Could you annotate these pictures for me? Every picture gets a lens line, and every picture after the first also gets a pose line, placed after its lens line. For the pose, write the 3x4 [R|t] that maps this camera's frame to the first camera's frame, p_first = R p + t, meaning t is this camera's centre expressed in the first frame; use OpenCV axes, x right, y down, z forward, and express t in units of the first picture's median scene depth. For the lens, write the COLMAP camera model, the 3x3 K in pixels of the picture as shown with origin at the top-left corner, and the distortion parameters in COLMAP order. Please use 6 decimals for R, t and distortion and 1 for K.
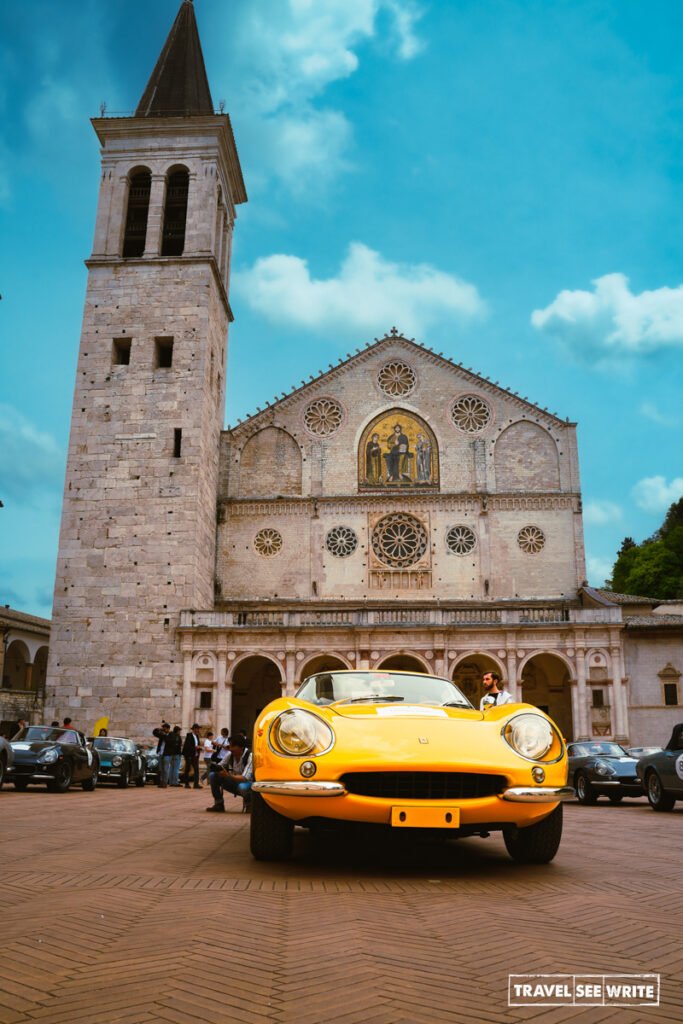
lens RADIAL K [[849.6, 0, 341.5], [0, 849.6, 512.0], [0, 0, 1]] dist [-0.156052, 0.006512]
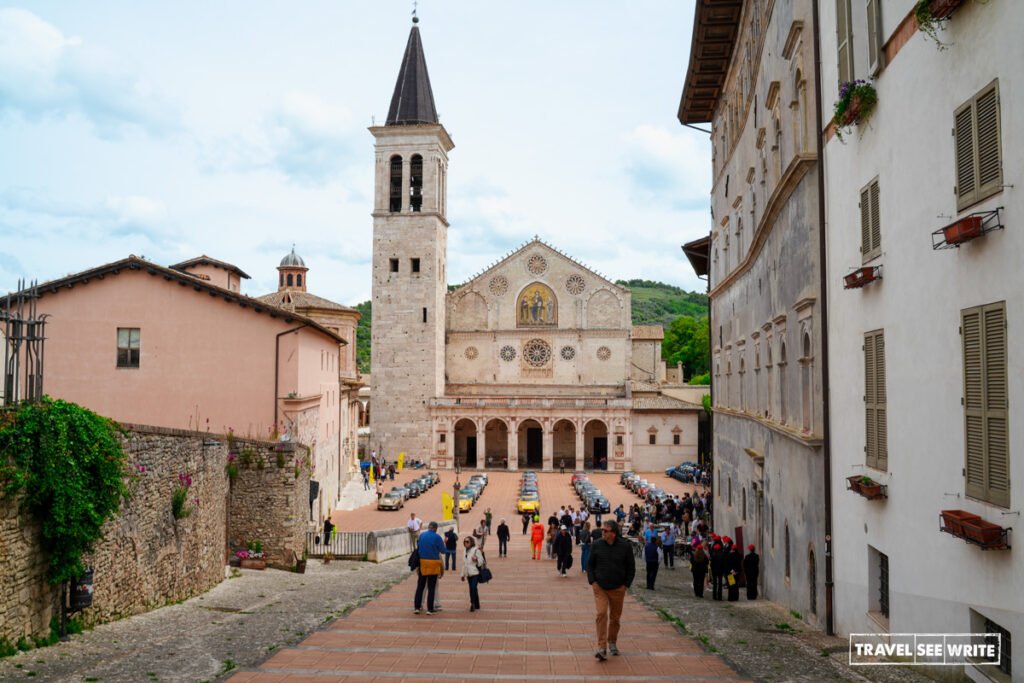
lens RADIAL K [[849.6, 0, 512.0], [0, 849.6, 341.5], [0, 0, 1]] dist [-0.156052, 0.006512]
pose [[0.997315, -0.002909, -0.073178, 0.157253], [0.018587, 0.976547, 0.214501, -0.425132], [0.070838, -0.215285, 0.973979, -0.942860]]
